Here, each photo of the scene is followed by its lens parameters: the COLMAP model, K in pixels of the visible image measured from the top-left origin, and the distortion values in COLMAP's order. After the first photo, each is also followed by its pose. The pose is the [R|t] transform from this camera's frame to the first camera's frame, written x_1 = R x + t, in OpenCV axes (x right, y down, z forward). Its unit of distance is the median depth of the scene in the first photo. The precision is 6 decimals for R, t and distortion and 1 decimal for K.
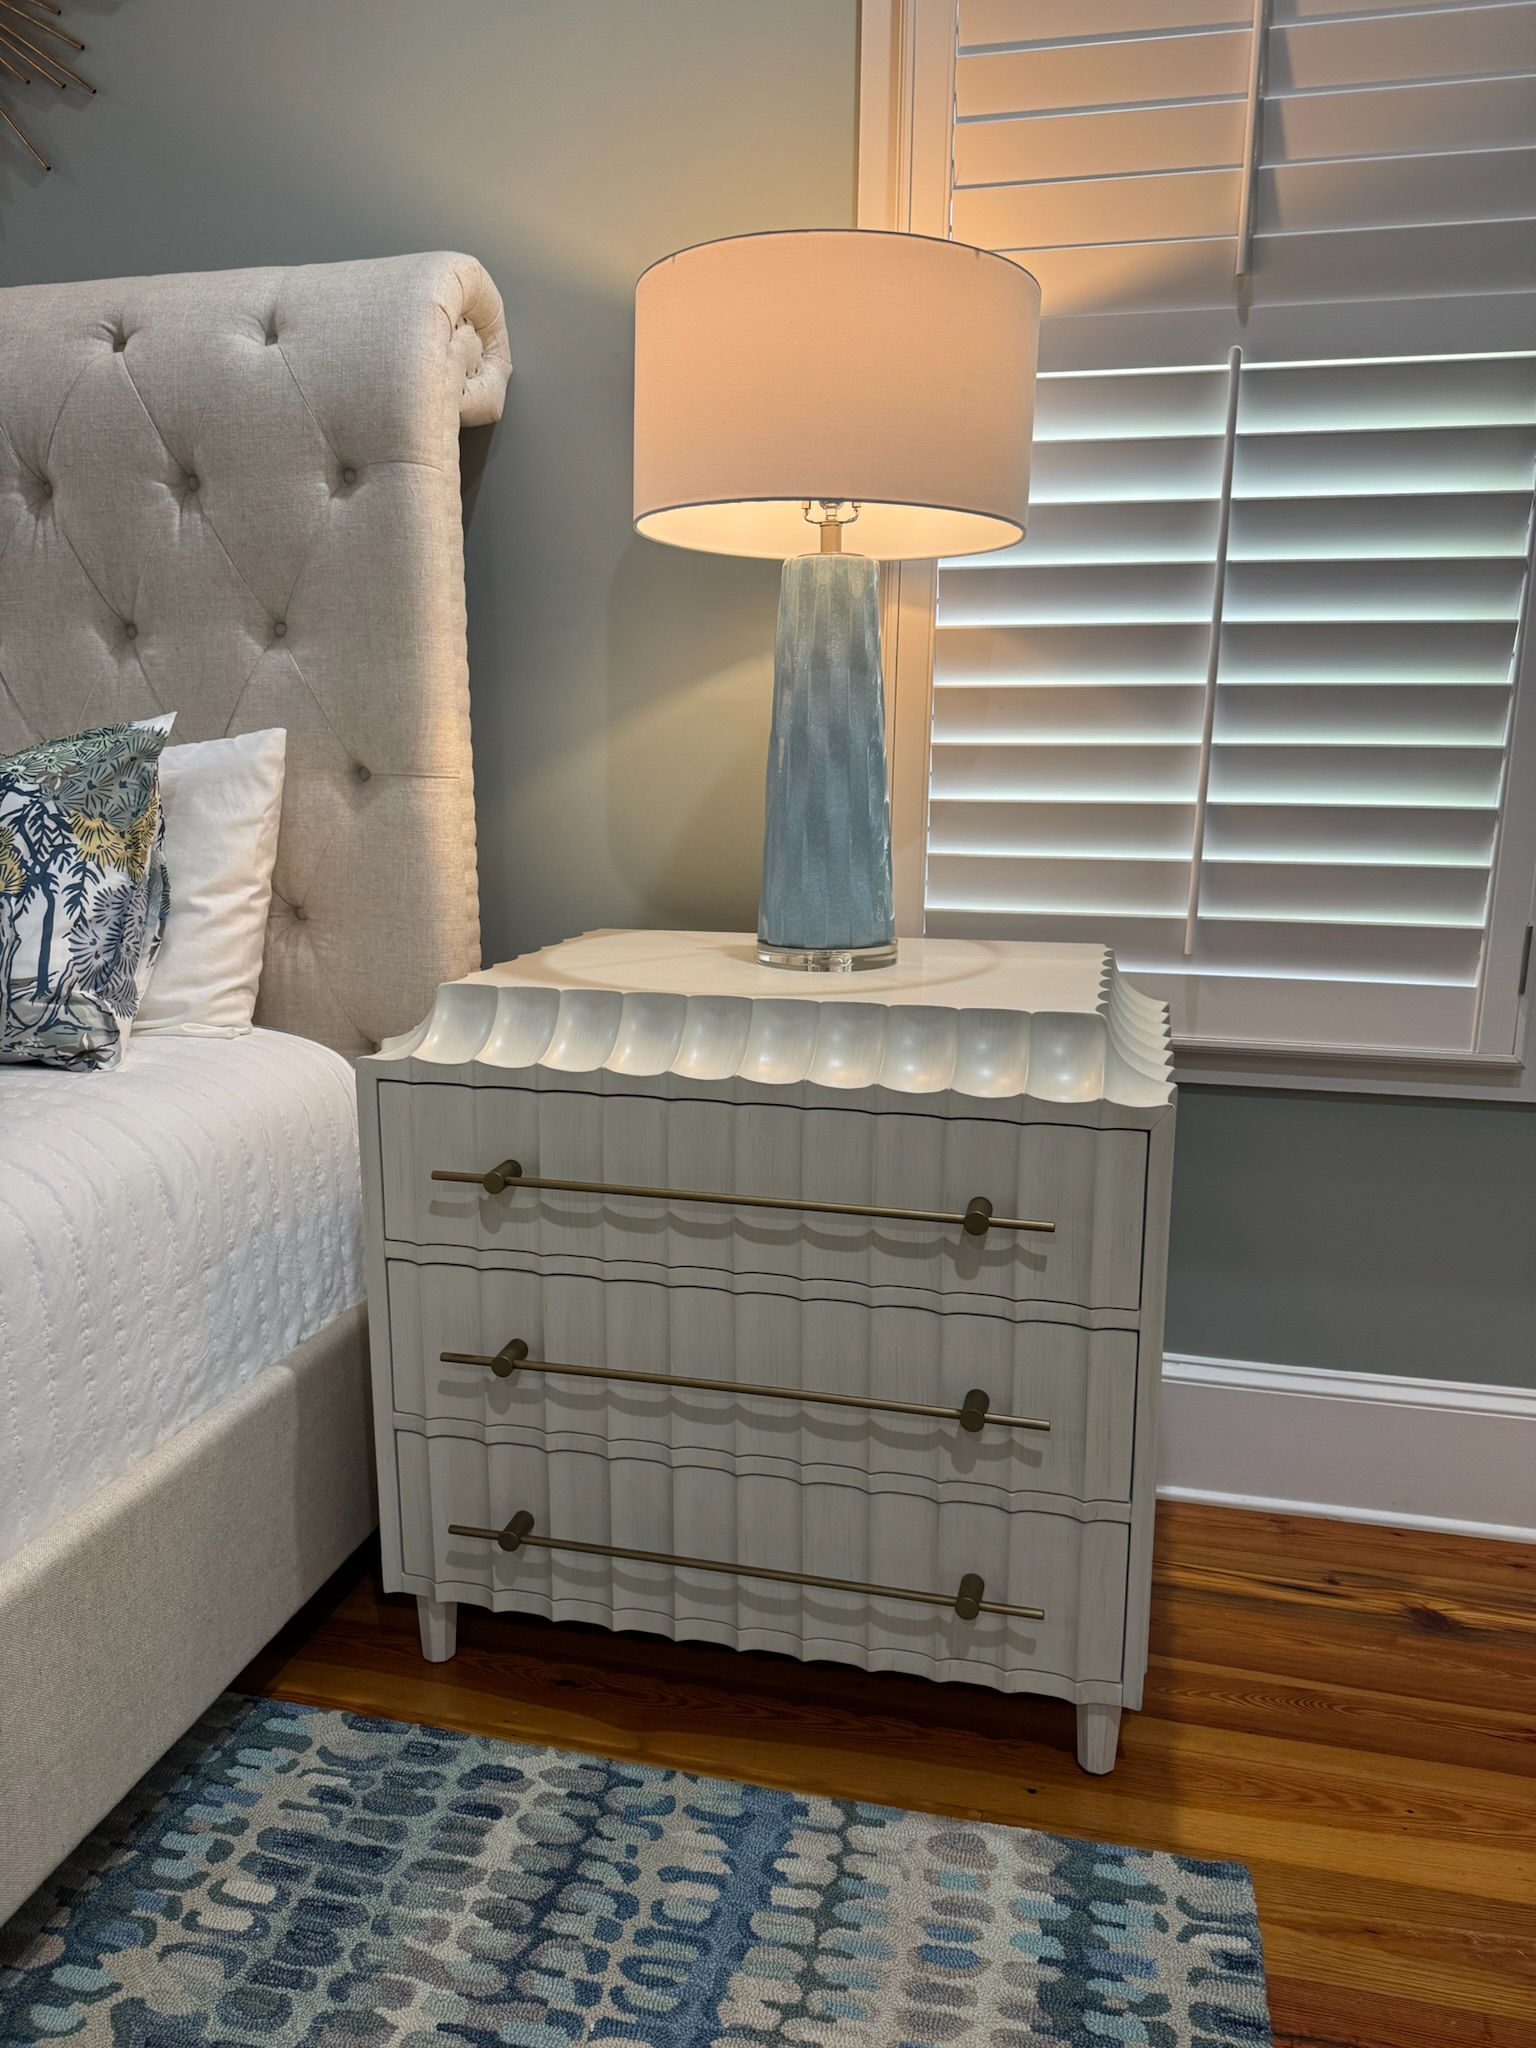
lens RADIAL K [[1448.1, 0, 772.4], [0, 1448.1, 1029.3], [0, 0, 1]] dist [0.057196, -0.081941]
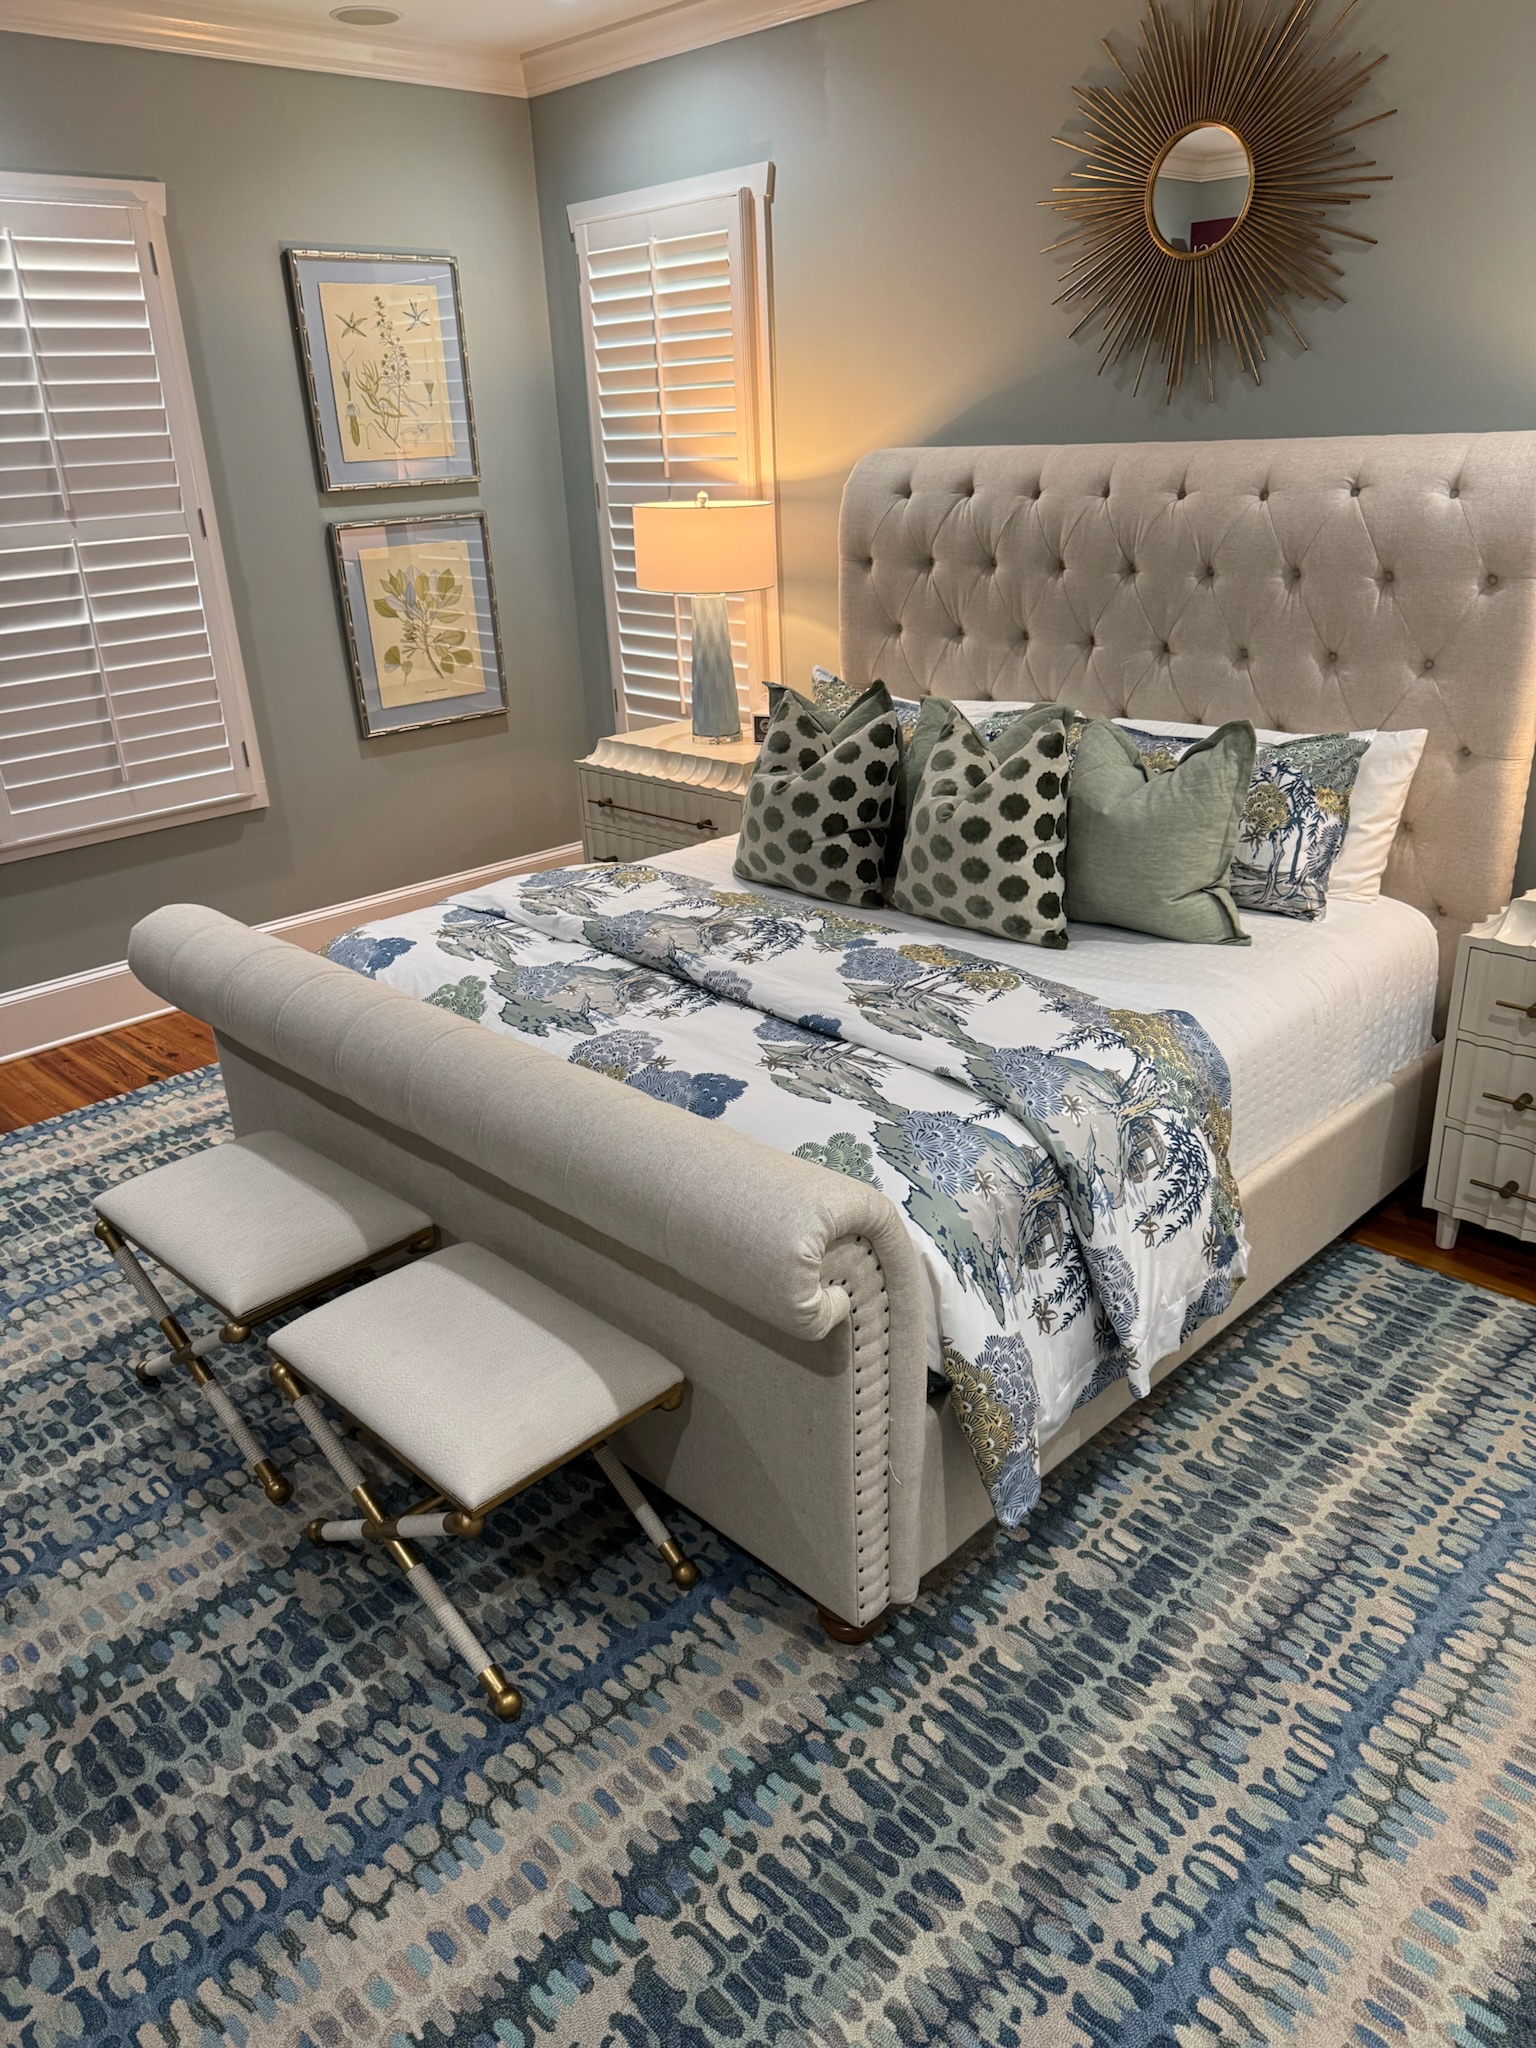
lens RADIAL K [[1460.2, 0, 777.1], [0, 1460.2, 1037.5], [0, 0, 1]] dist [0.064149, -0.091278]
pose [[0.846847, 0.165282, -0.505501, -0.043641], [-0.061991, 0.974681, 0.214836, -0.199732], [0.528211, -0.150597, 0.835652, -1.061683]]
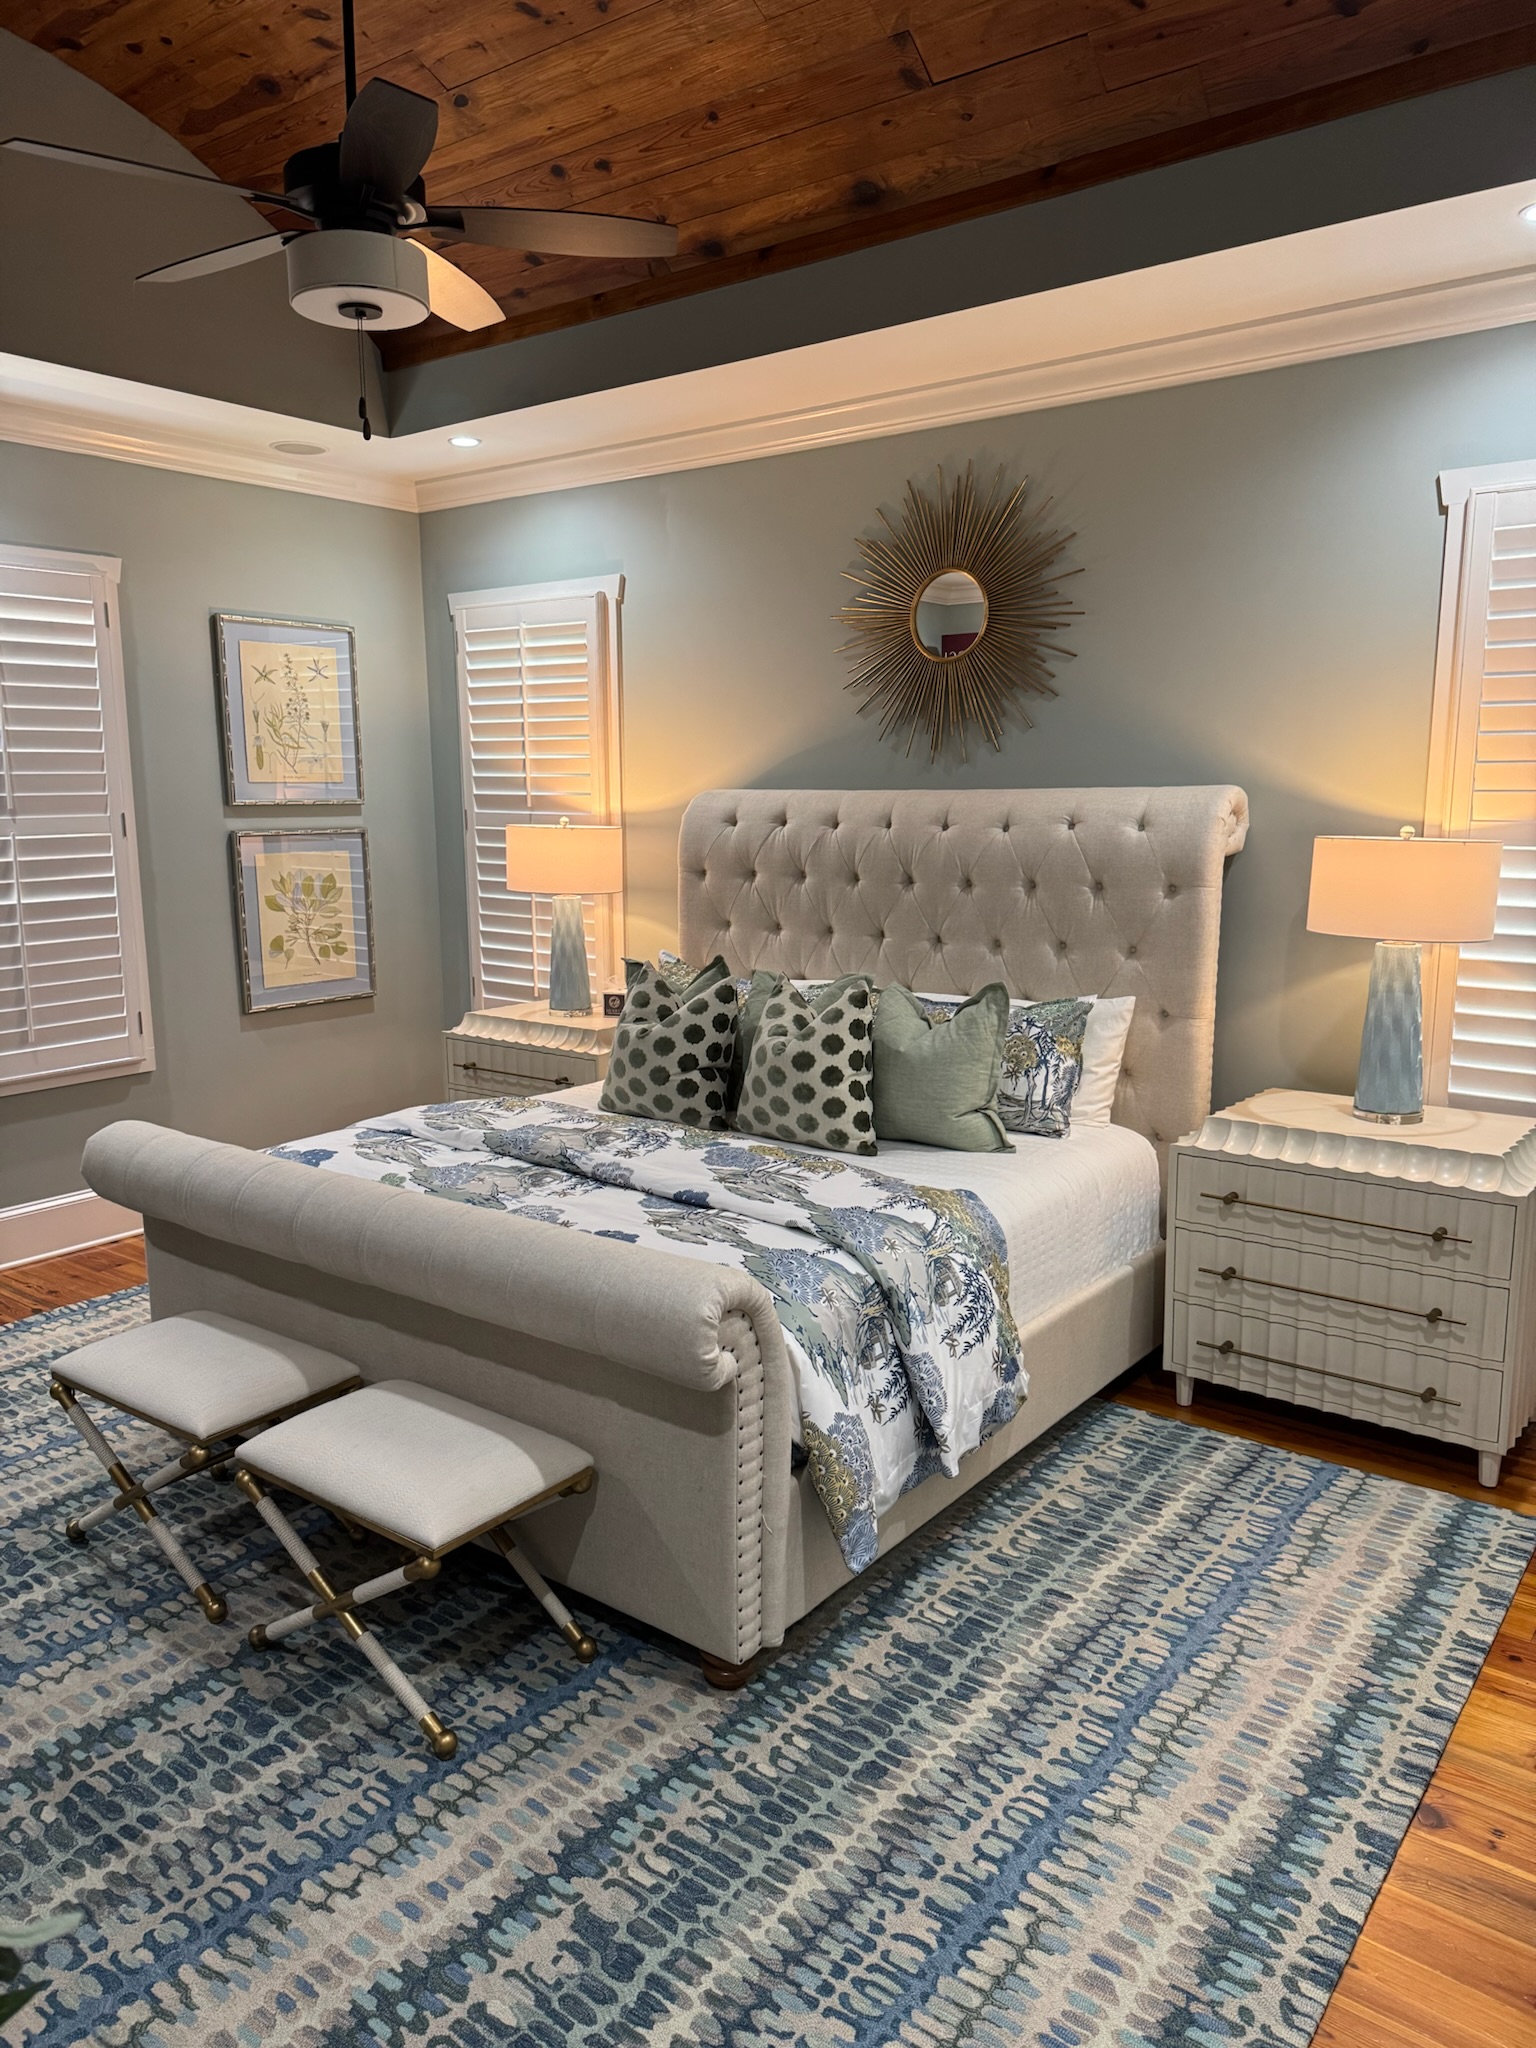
lens RADIAL K [[1451.3, 0, 768.0], [0, 1451.3, 1024.0], [0, 0, 1]] dist [0.157913, -0.281378]
pose [[0.911193, 0.057309, -0.407975, 0.096232], [-0.074892, 0.996819, -0.027242, -0.062238], [0.405116, 0.055377, 0.912587, -1.523258]]
